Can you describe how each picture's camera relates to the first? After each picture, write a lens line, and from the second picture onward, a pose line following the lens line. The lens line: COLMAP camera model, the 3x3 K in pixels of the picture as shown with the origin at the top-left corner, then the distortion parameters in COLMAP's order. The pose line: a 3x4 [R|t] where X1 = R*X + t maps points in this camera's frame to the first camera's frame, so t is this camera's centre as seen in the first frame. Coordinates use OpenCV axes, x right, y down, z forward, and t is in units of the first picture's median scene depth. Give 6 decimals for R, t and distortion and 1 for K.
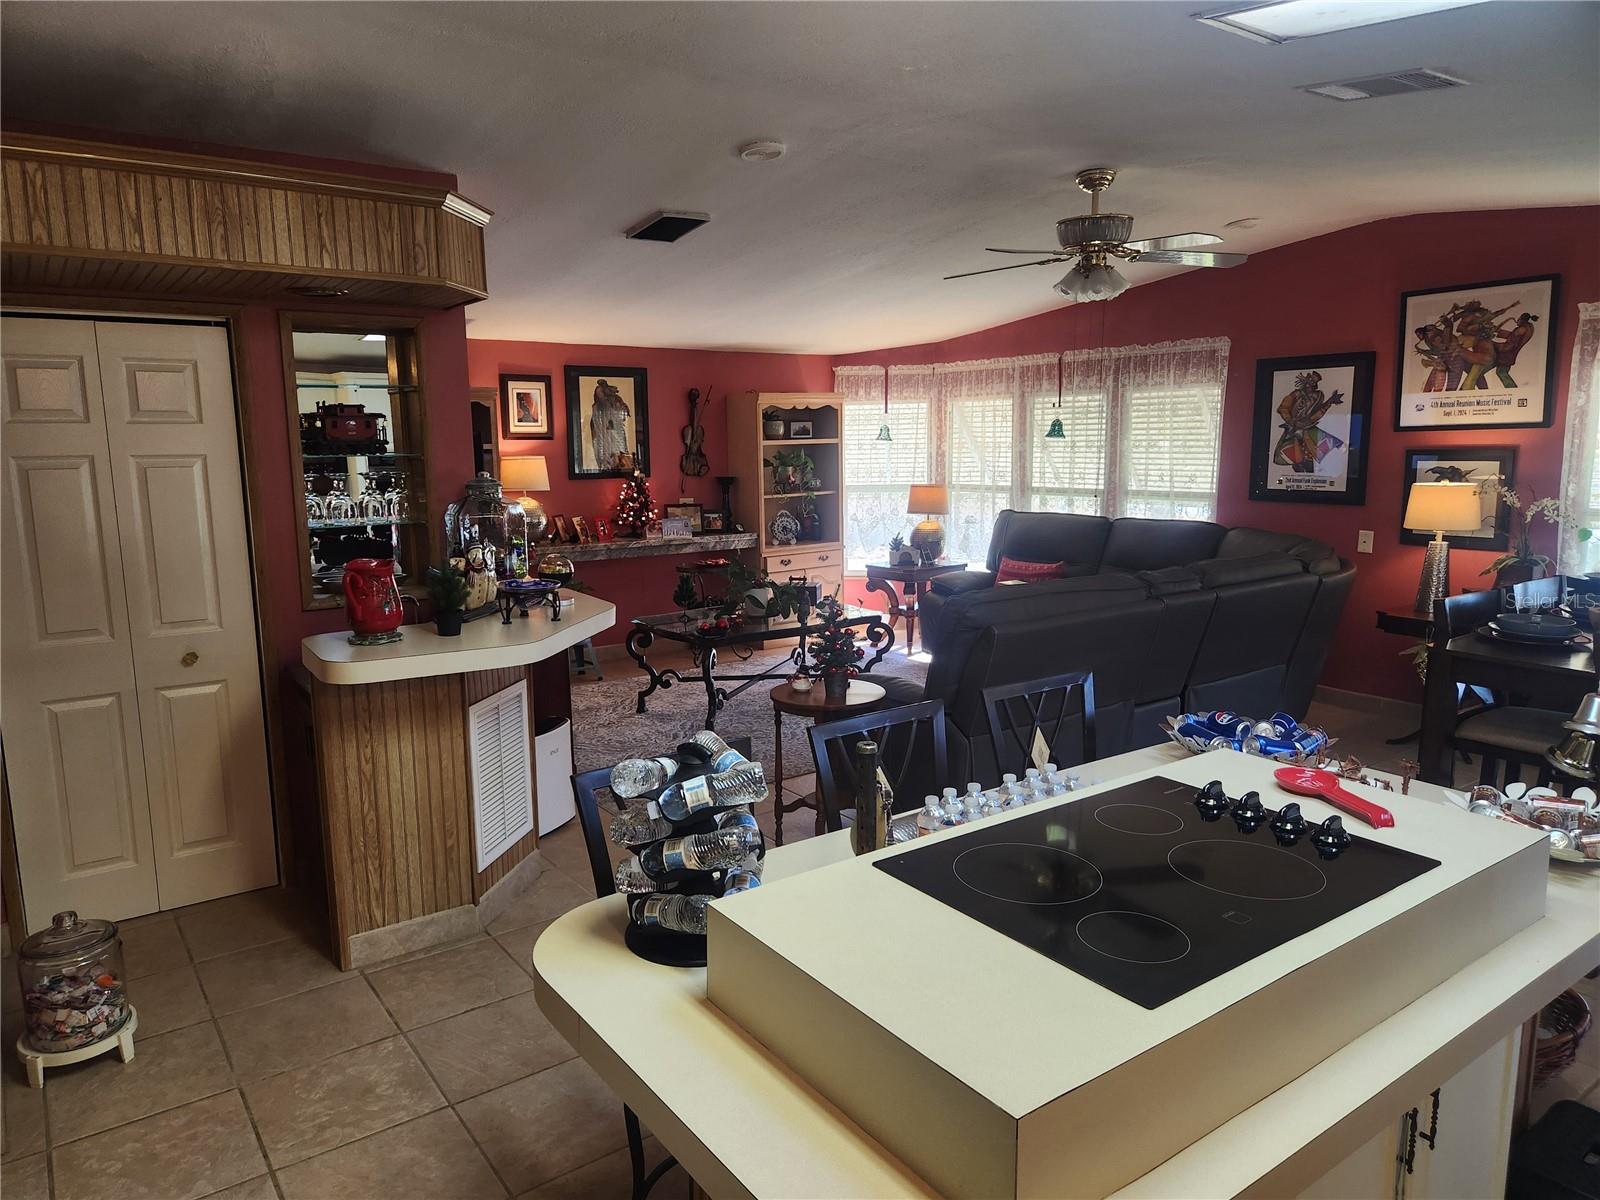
lens RADIAL K [[1077.4, 0, 798.9], [0, 1077.4, 597.0], [0, 0, 1]] dist [0.025244, -0.017350]
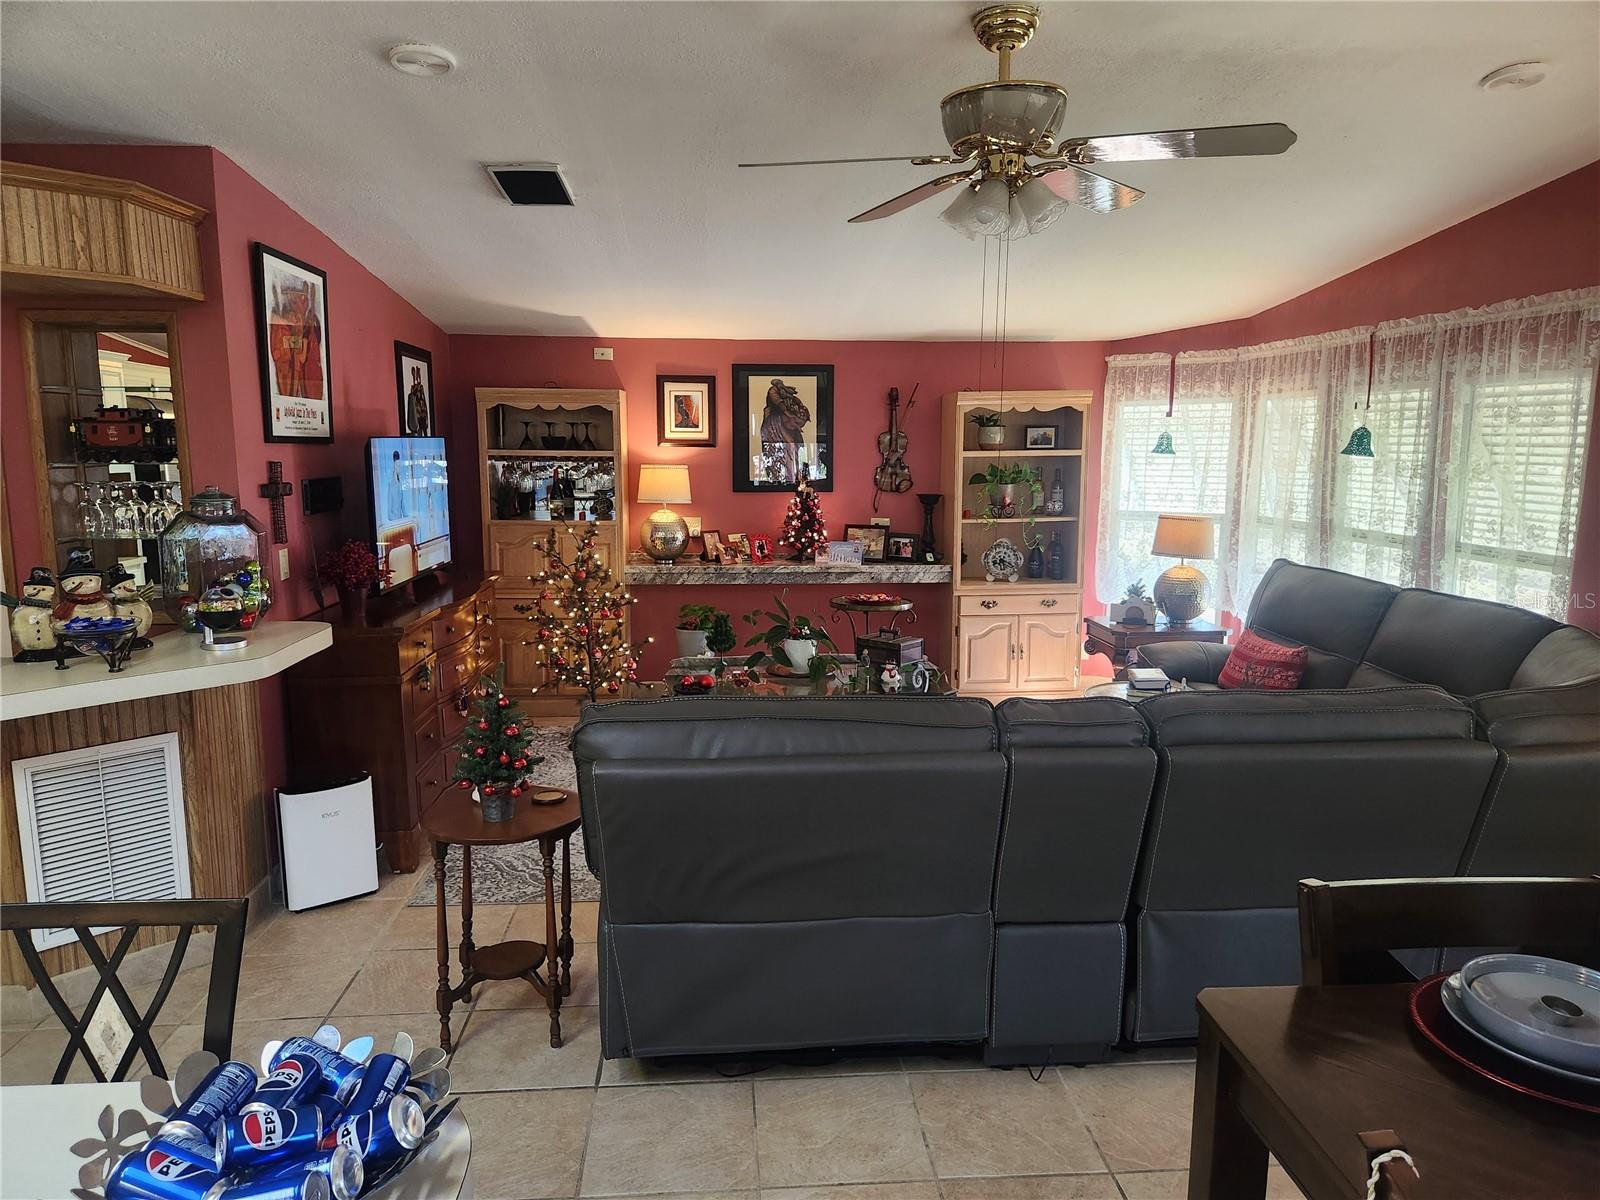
lens RADIAL K [[1077.4, 0, 794.3], [0, 1077.4, 606.6], [0, 0, 1]] dist [0.025244, -0.017350]
pose [[0.842739, 0.095479, -0.529788, 0.307027], [-0.089616, 0.995296, 0.036821, -0.049763], [0.530811, 0.016446, 0.847330, 0.261078]]
